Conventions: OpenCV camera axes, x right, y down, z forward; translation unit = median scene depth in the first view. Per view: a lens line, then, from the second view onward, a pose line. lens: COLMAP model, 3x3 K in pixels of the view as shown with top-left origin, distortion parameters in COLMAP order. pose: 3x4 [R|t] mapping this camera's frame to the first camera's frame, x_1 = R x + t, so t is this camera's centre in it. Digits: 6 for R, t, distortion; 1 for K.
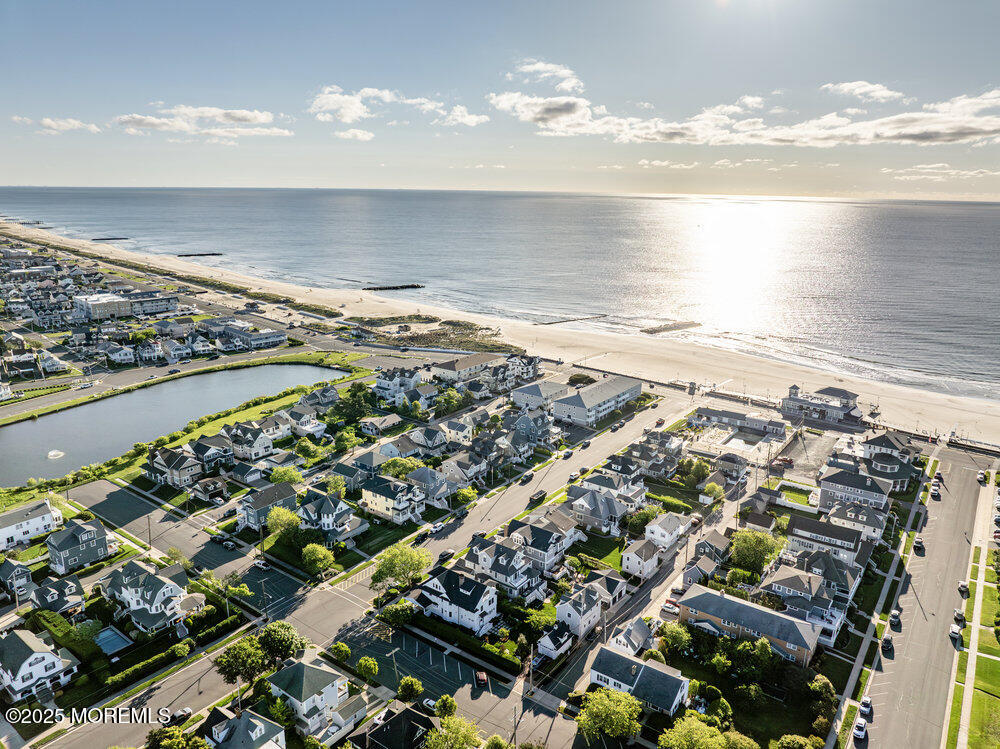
lens RADIAL K [[705.0, 0, 504.7], [0, 705.0, 382.8], [0, 0, 1]] dist [-0.048065, 0.018760]
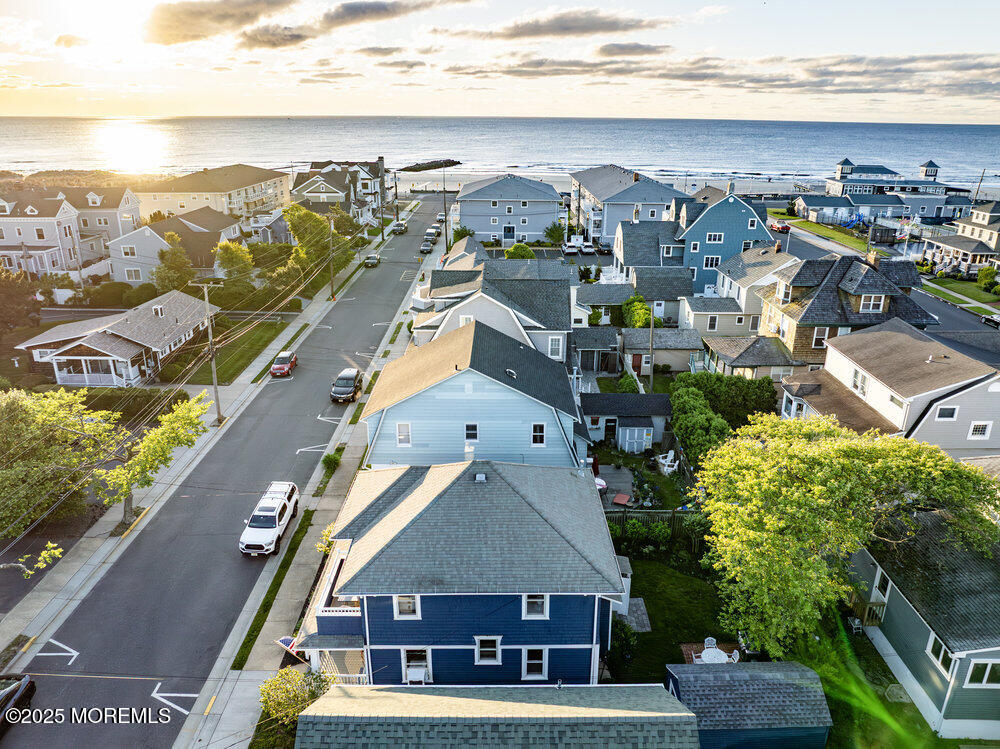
lens RADIAL K [[705.0, 0, 504.1], [0, 705.0, 370.6], [0, 0, 1]] dist [-0.048065, 0.018760]
pose [[0.805587, -0.209946, 0.554032, -0.204041], [0.162844, 0.977557, 0.133655, 0.057121], [-0.569659, -0.017450, 0.821696, 0.750407]]
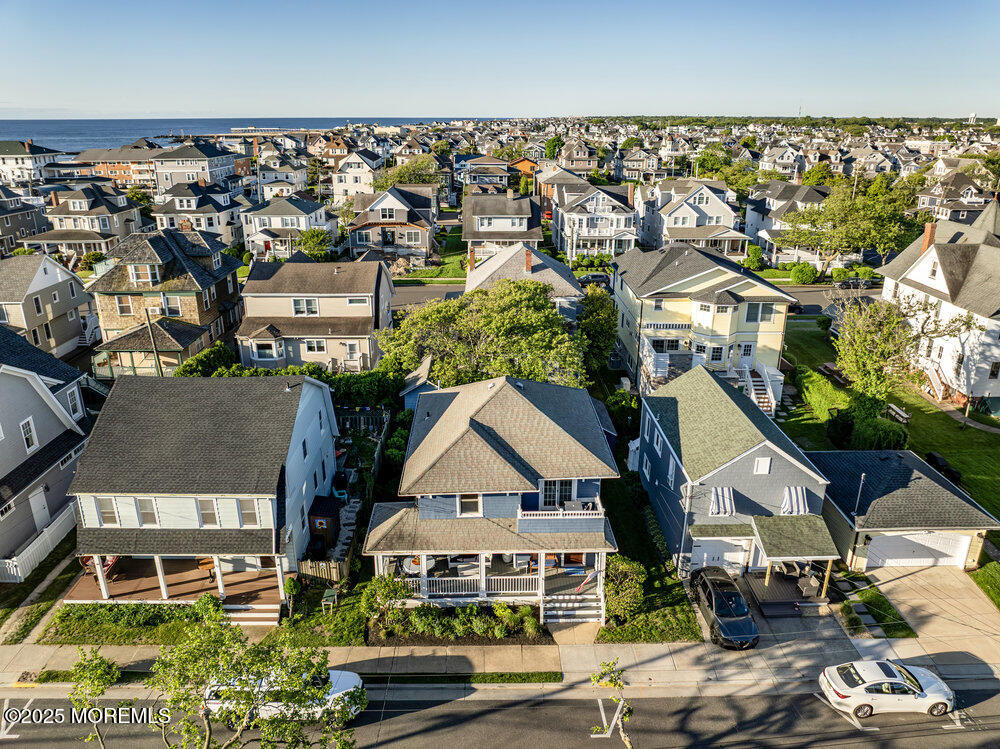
lens RADIAL K [[705.0, 0, 501.7], [0, 705.0, 374.6], [0, 0, 1]] dist [-0.048065, 0.018760]
pose [[-0.611316, -0.287890, 0.737165, -0.241659], [0.200222, 0.844916, 0.496012, 0.022771], [-0.765639, 0.450817, -0.458869, 0.884414]]
